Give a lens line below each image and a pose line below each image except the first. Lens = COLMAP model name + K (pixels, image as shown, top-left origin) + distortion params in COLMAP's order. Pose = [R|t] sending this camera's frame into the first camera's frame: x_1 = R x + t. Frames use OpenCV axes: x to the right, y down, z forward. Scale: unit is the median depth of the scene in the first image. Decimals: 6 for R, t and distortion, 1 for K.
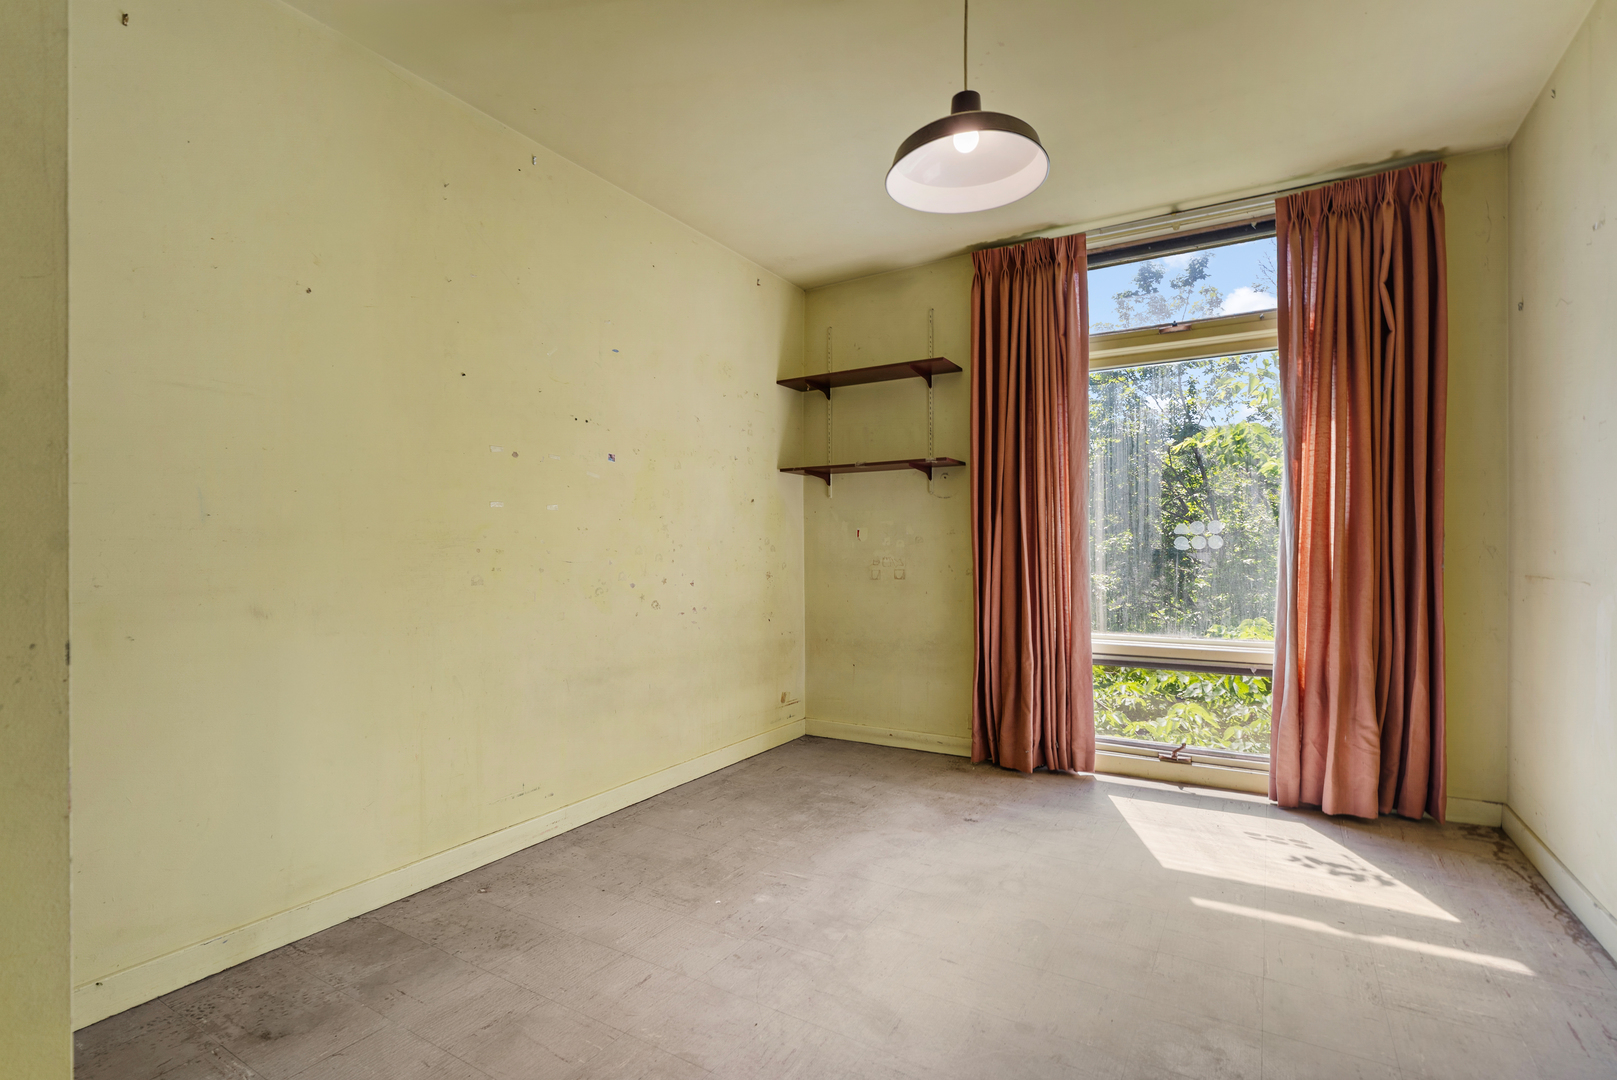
lens RADIAL K [[751.4, 0, 809.3], [0, 751.4, 546.1], [0, 0, 1]] dist [-0.004835, 0.001577]
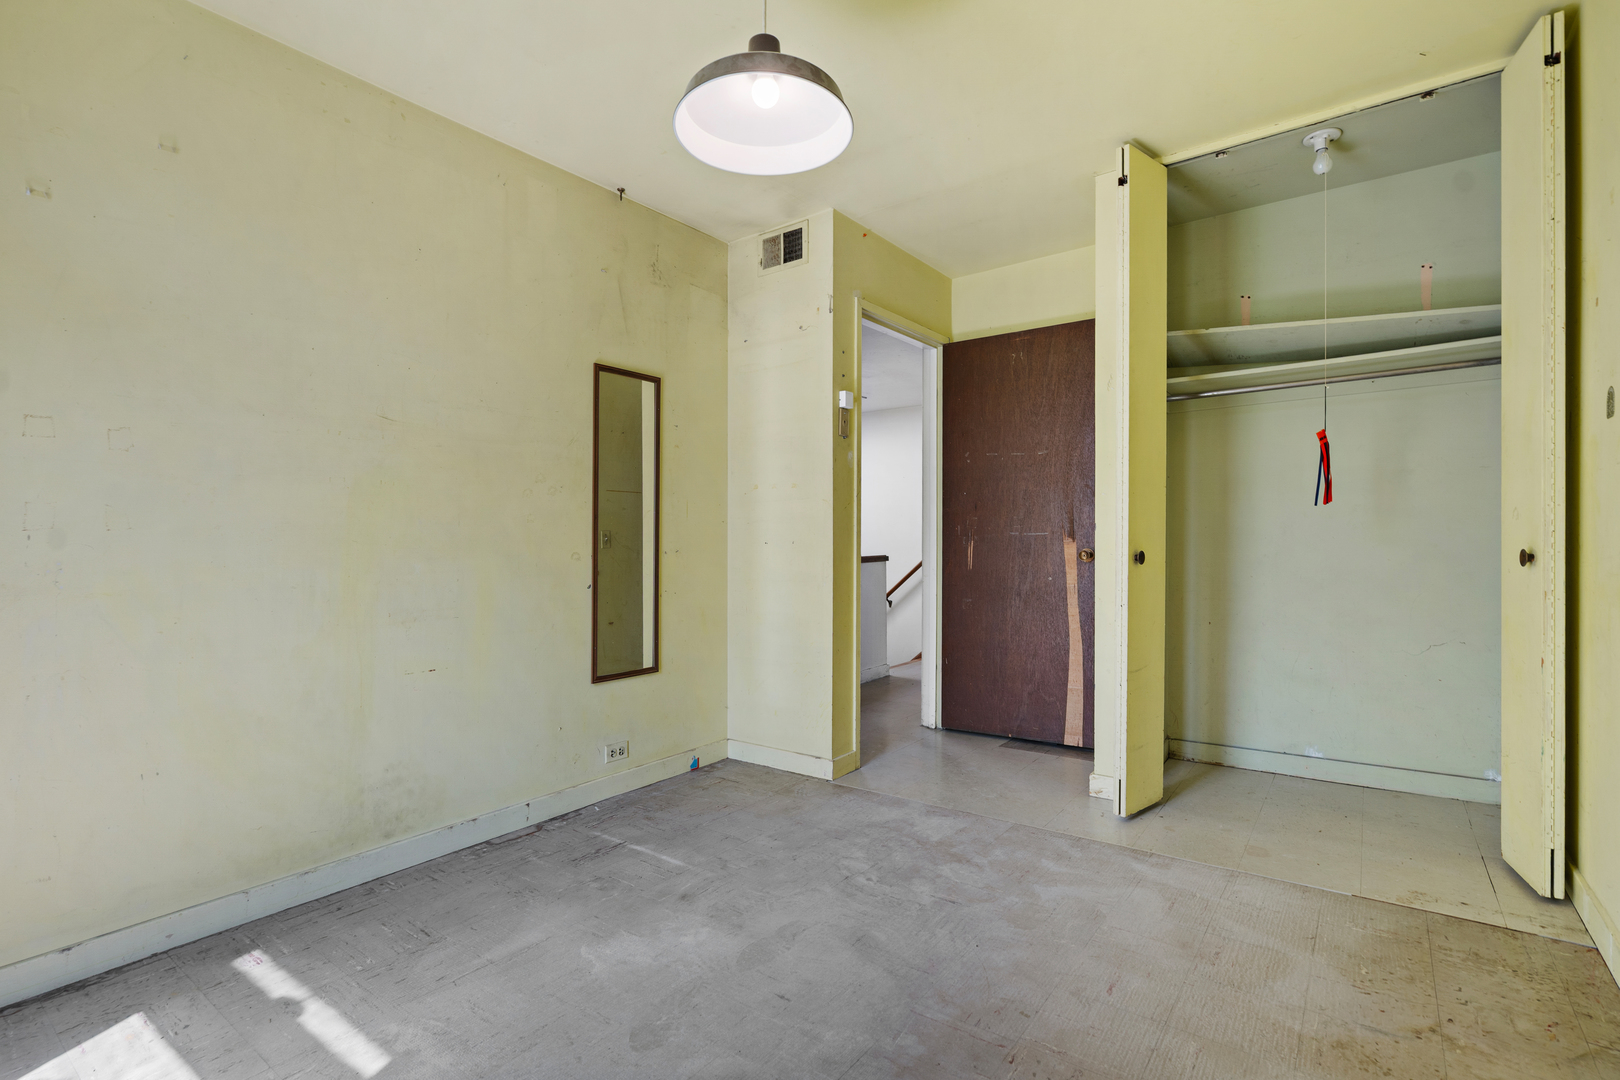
lens RADIAL K [[752.8, 0, 811.6], [0, 752.8, 543.4], [0, 0, 1]] dist [-0.004835, 0.001577]
pose [[-0.995082, 0.021309, 0.096731, 0.050131], [0.021398, 0.999771, -0.000111, 0.005588], [-0.096712, 0.001959, -0.995311, 1.851848]]
